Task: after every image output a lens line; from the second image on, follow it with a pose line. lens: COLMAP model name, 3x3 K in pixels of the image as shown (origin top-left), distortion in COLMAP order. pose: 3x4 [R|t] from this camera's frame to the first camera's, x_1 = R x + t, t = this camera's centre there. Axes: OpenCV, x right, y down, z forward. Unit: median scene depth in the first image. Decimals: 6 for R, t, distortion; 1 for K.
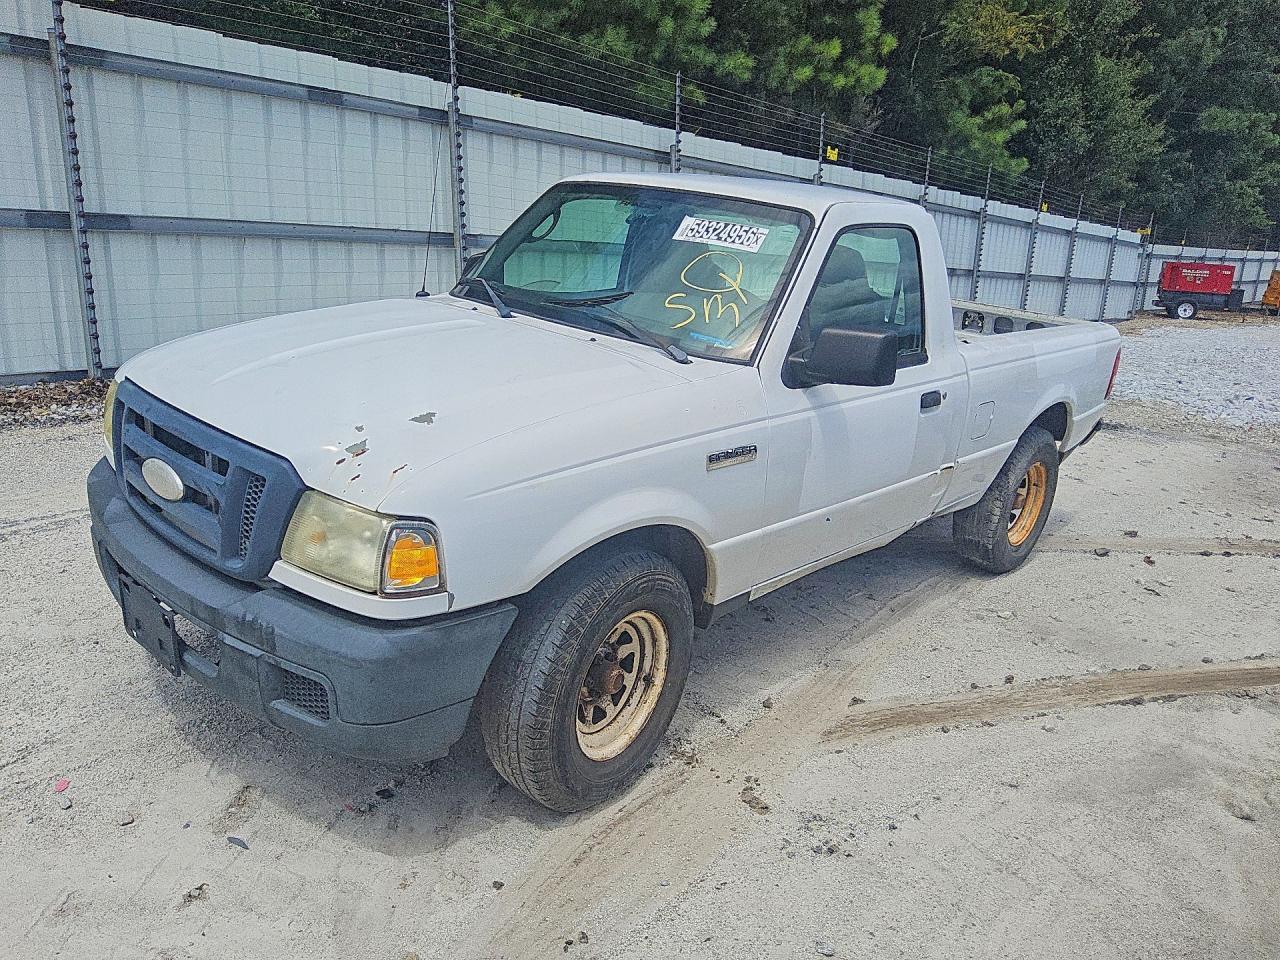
lens RADIAL K [[984.3, 0, 640.0], [0, 984.3, 480.0], [0, 0, 1]] dist [0.001060, 0.000925]
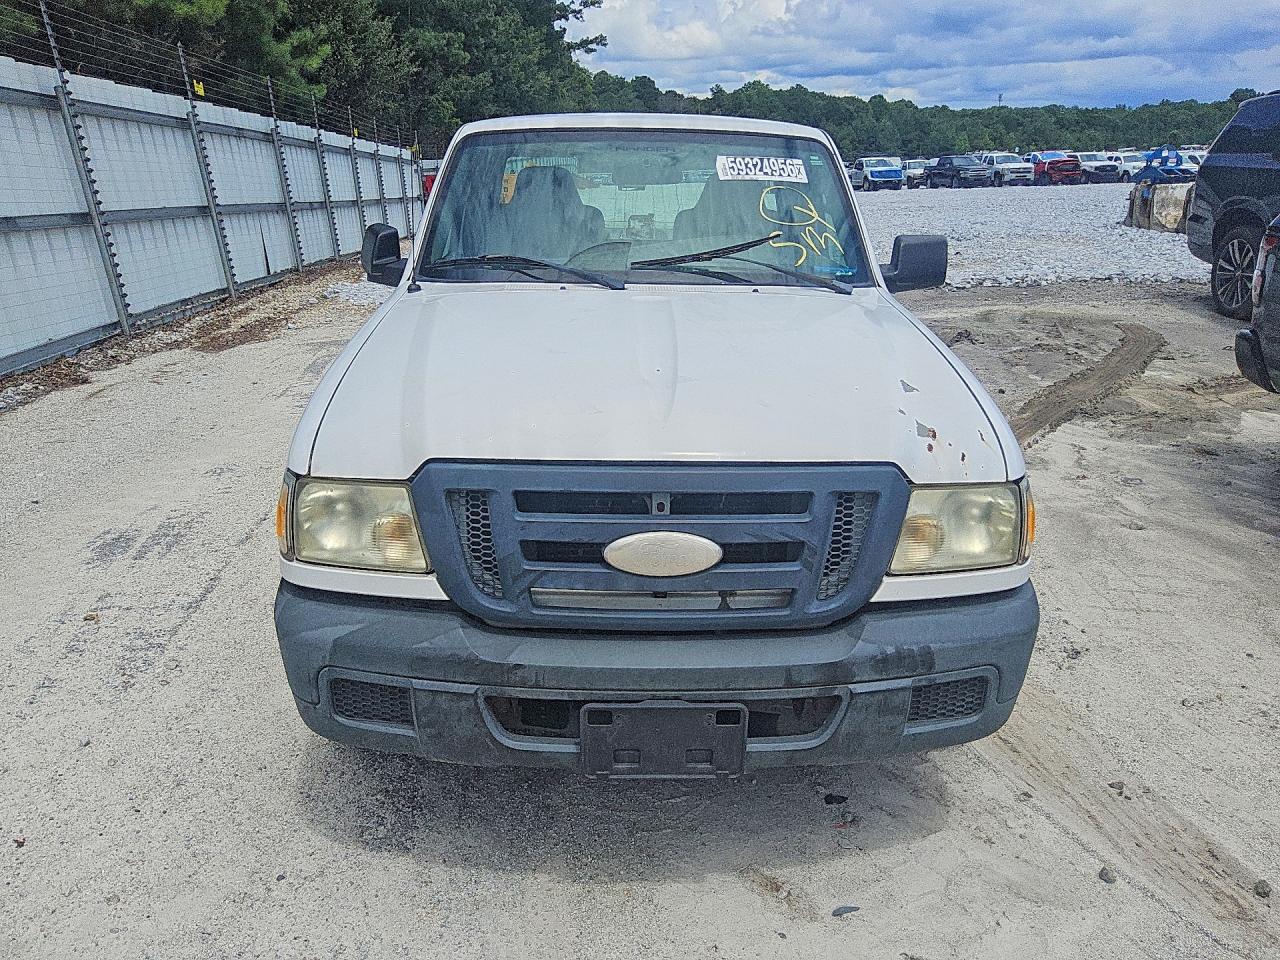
lens RADIAL K [[973.0, 0, 640.0], [0, 973.0, 480.0], [0, 0, 1]] dist [0.000889, -0.006173]
pose [[0.713117, -0.301973, 0.632675, -0.718009], [0.256190, 0.952306, 0.165767, -0.139434], [-0.652557, 0.043874, 0.756468, 0.329270]]
